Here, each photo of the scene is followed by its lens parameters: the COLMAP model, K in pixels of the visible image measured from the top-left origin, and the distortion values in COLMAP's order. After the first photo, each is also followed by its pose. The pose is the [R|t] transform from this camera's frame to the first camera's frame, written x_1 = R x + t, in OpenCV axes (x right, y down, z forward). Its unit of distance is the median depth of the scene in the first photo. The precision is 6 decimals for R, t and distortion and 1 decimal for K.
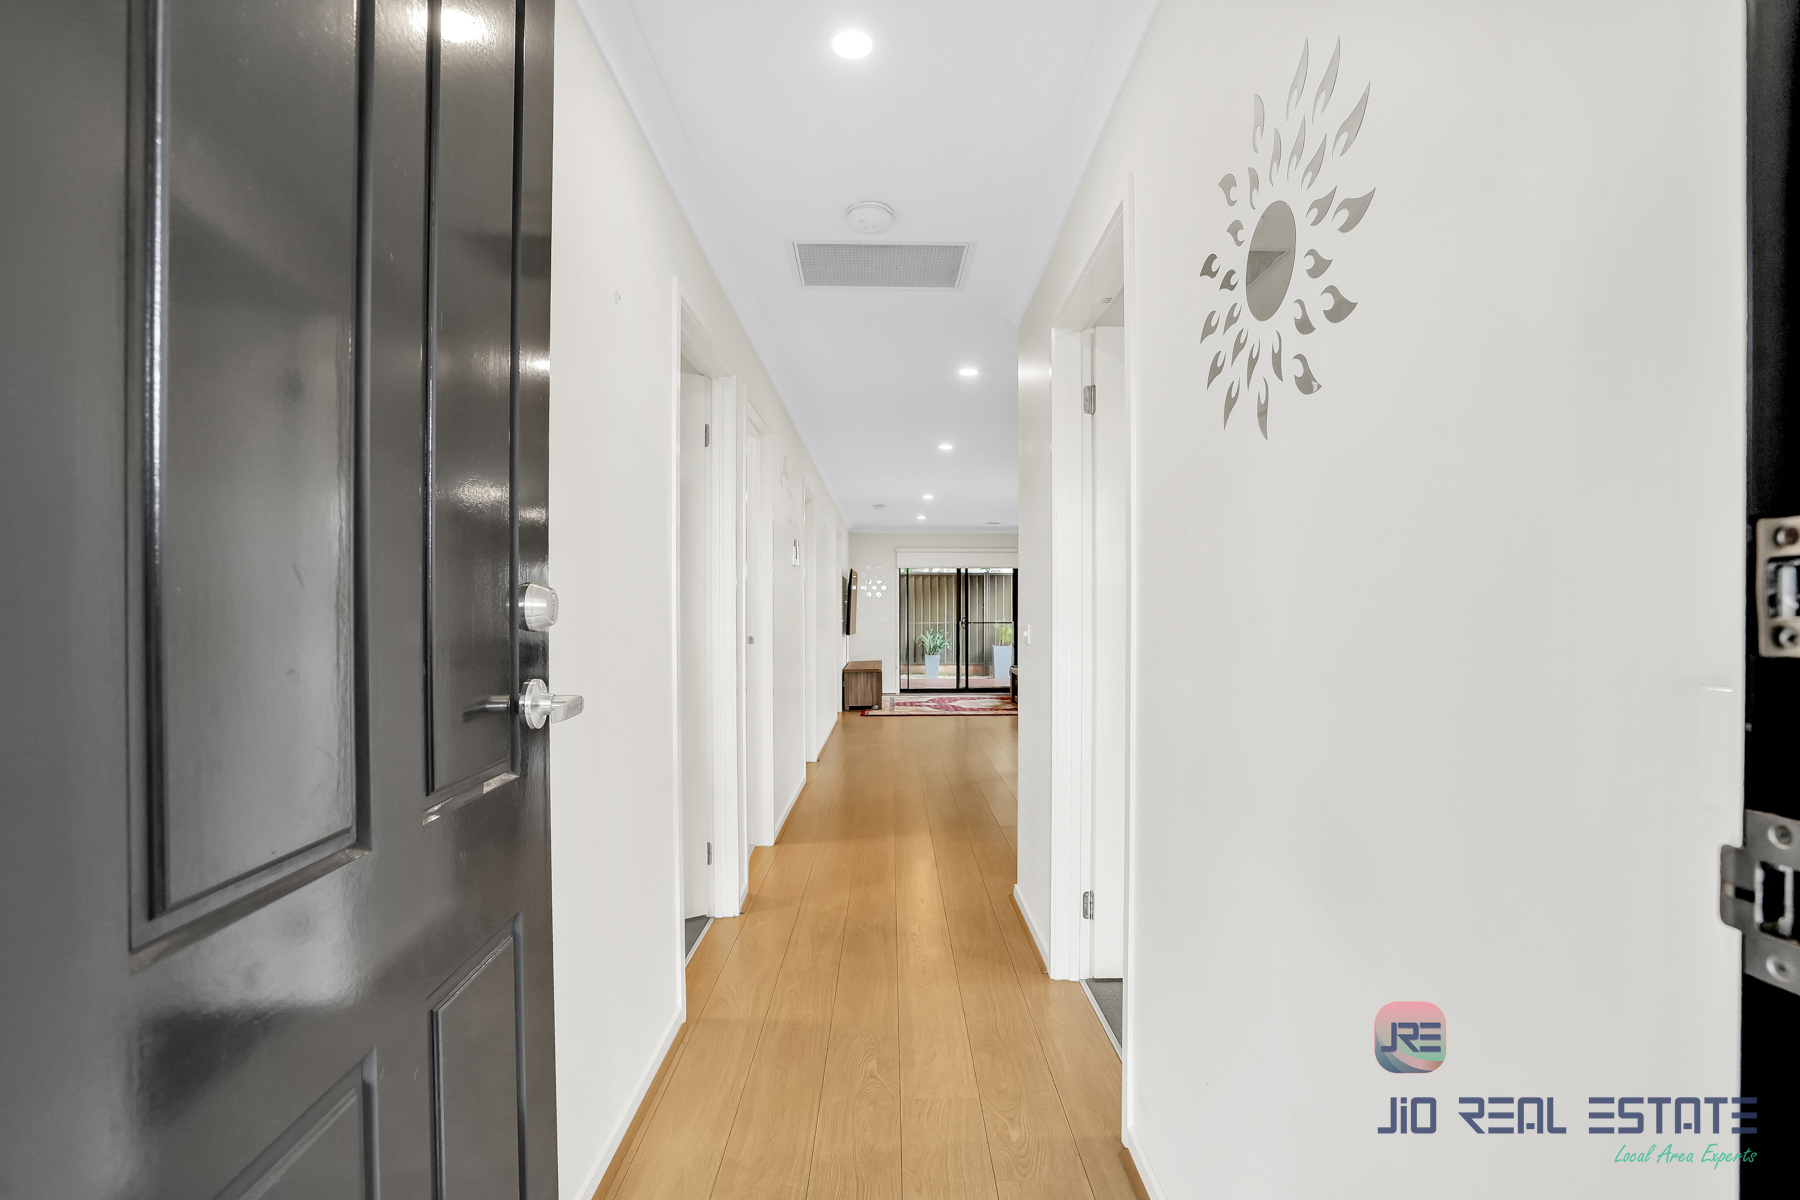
lens RADIAL K [[862.8, 0, 925.6], [0, 862.8, 600.5], [0, 0, 1]] dist [-0.043263, 0.001432]
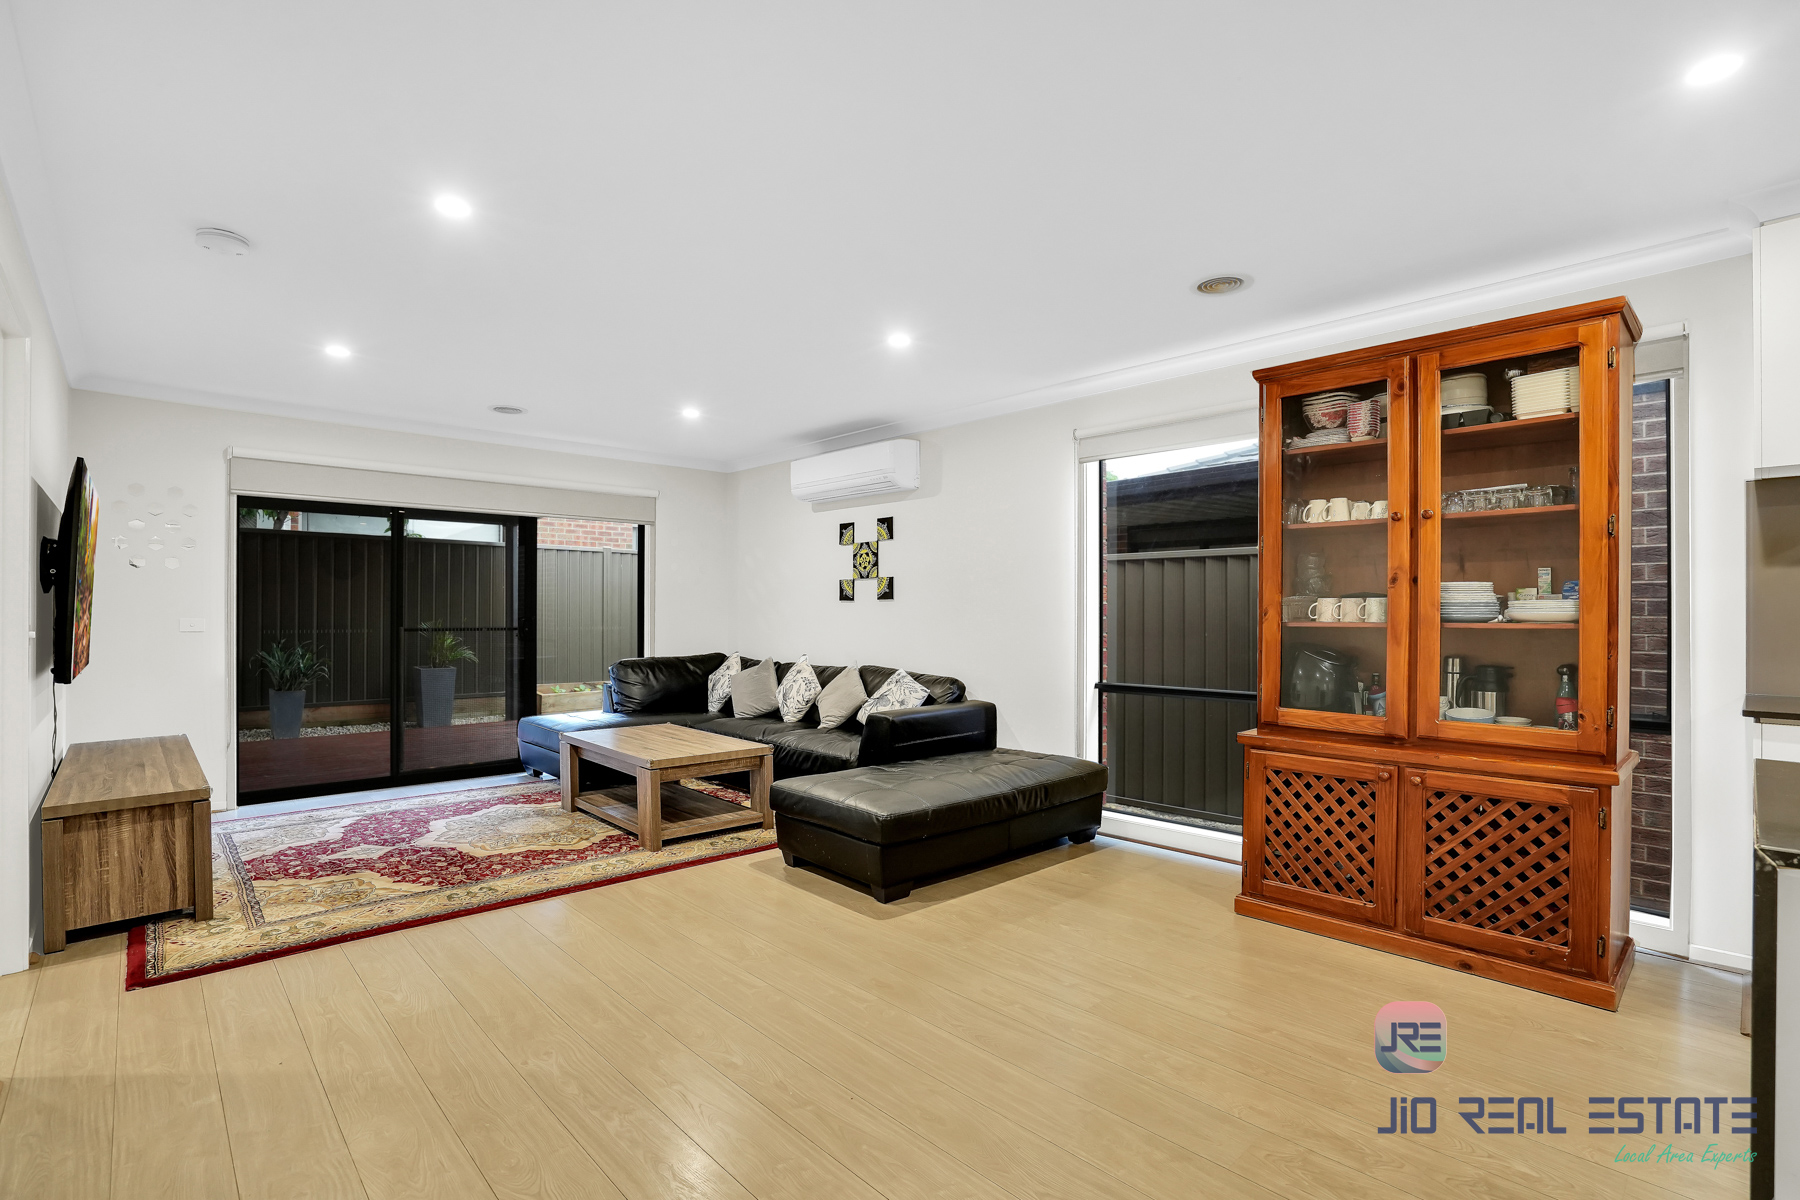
lens RADIAL K [[862.8, 0, 925.6], [0, 862.8, 600.5], [0, 0, 1]] dist [-0.043263, 0.001432]
pose [[0.762935, 0.009988, 0.646398, -0.047265], [-0.010404, 0.999941, -0.003170, 0.009413], [-0.646392, -0.004307, 0.762993, 0.591463]]
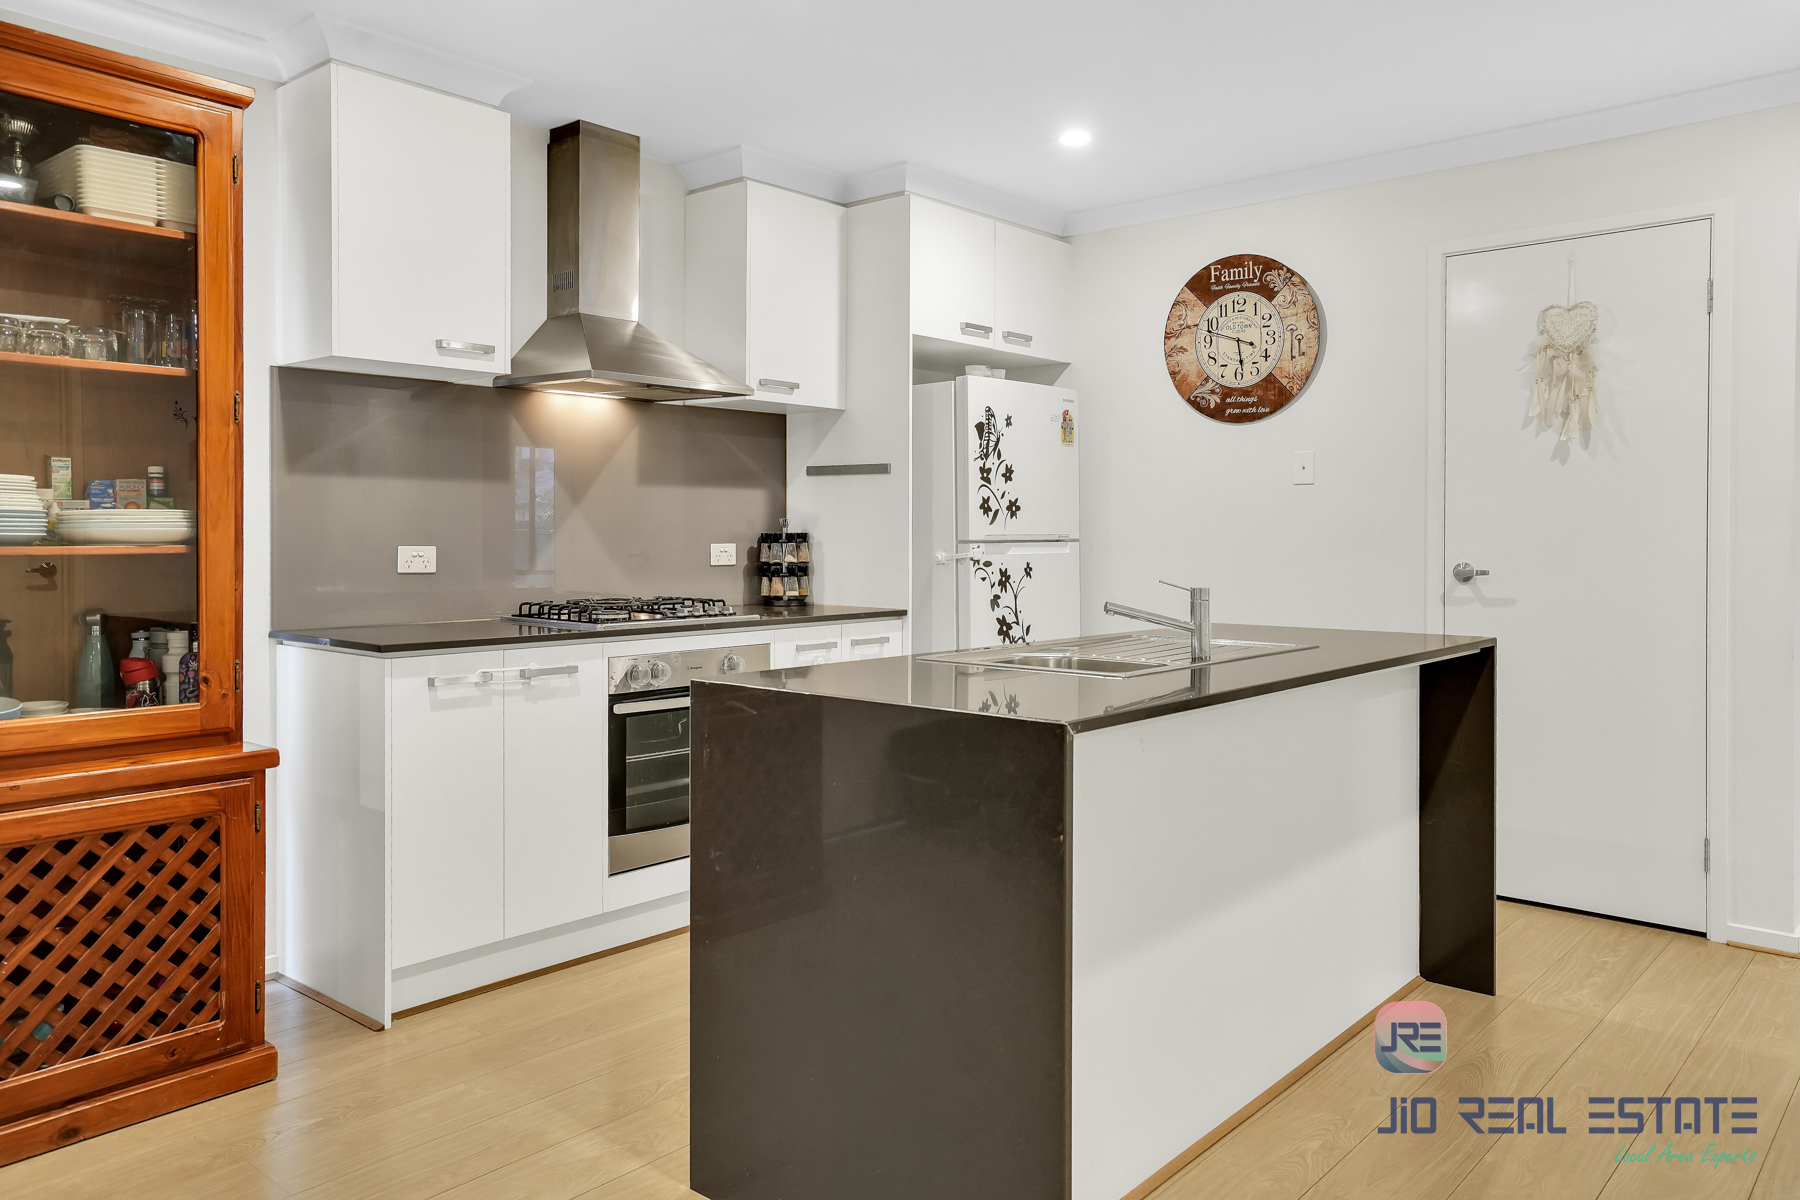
lens RADIAL K [[1241.9, 0, 896.6], [0, 1241.9, 547.7], [0, 0, 1]] dist [0.007400, 0.005137]
pose [[-0.707550, -0.008884, 0.706607, -0.015711], [-0.009450, 0.999951, 0.003109, 0.011869], [-0.706600, -0.004478, -0.707599, 0.734561]]
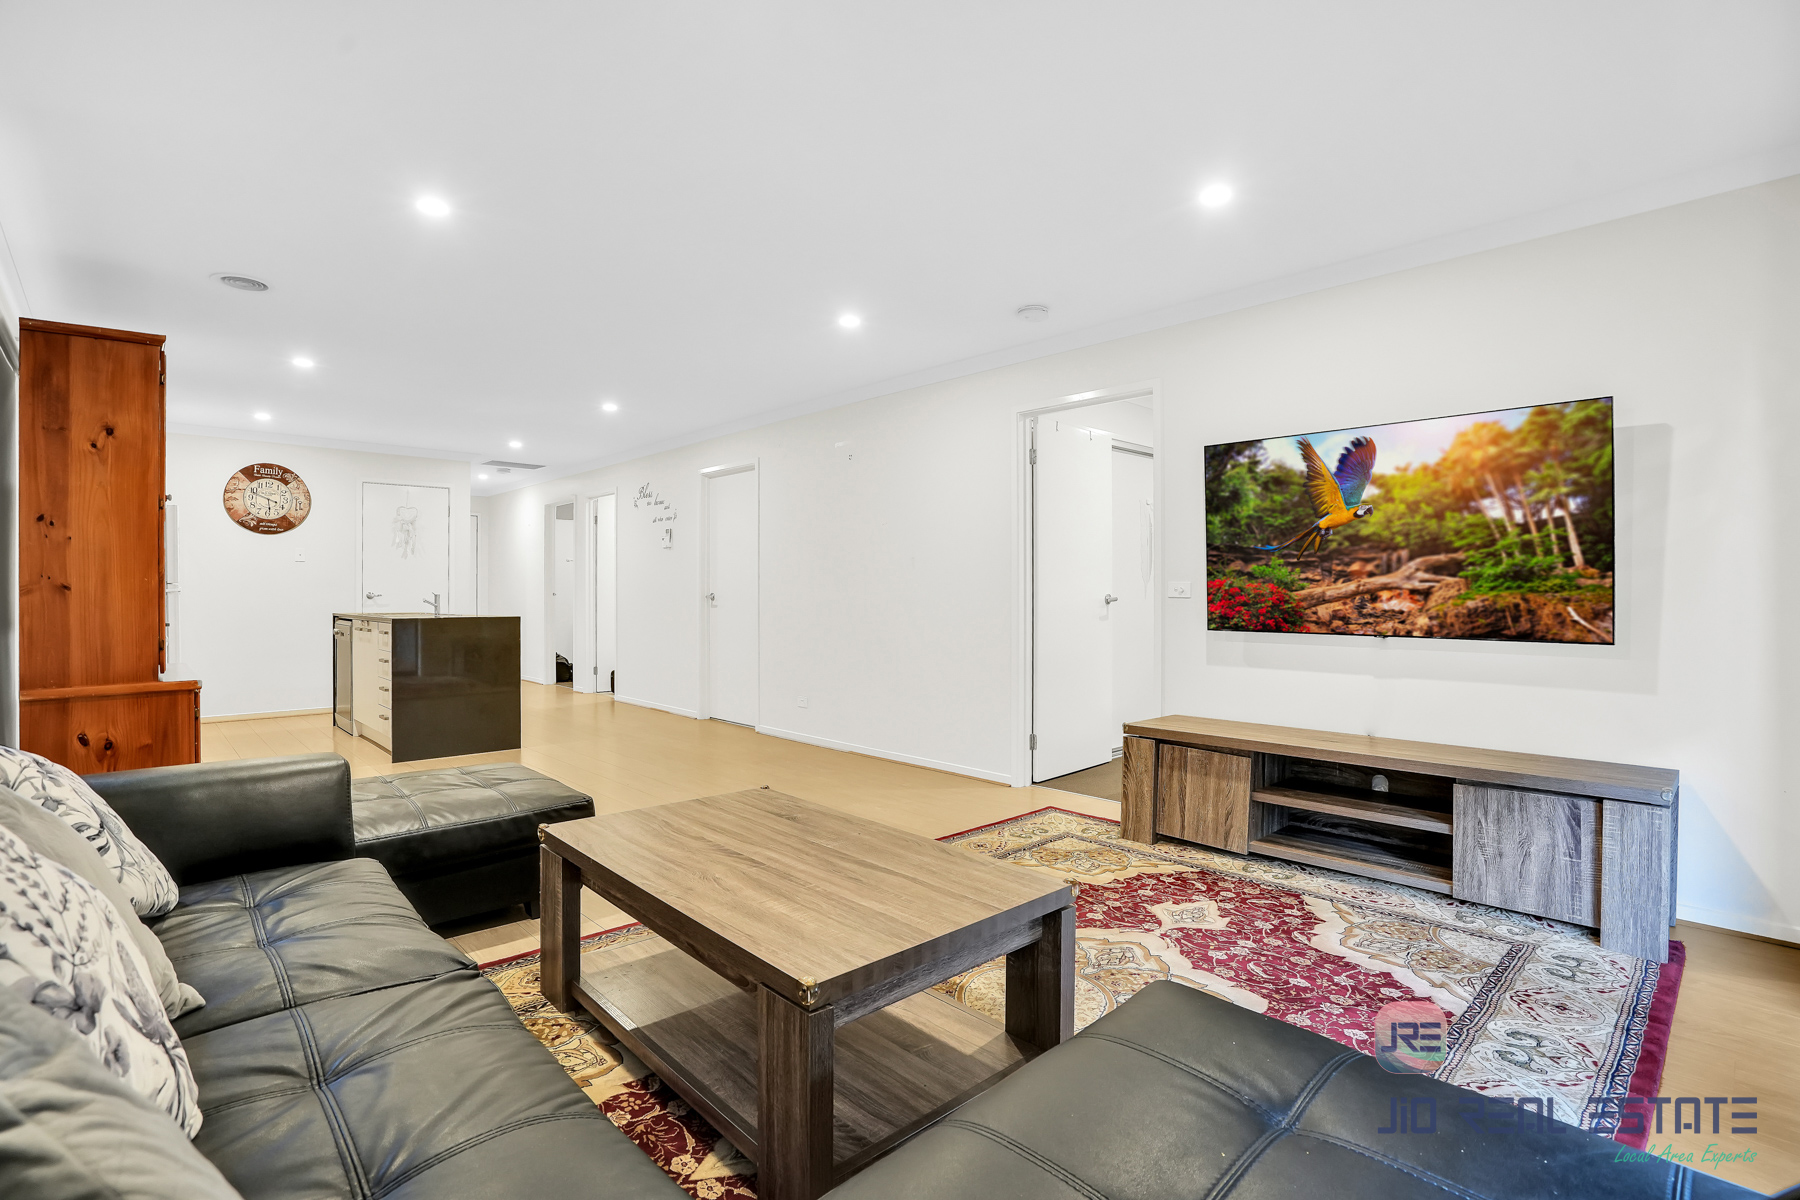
lens RADIAL K [[836.5, 0, 910.8], [0, 836.5, 589.4], [0, 0, 1]] dist [-0.018368, 0.000775]
pose [[-0.763922, 0.001195, -0.645308, 0.251309], [0.010244, 0.999895, -0.010275, 0.026478], [0.645227, -0.014460, -0.763854, 1.216795]]
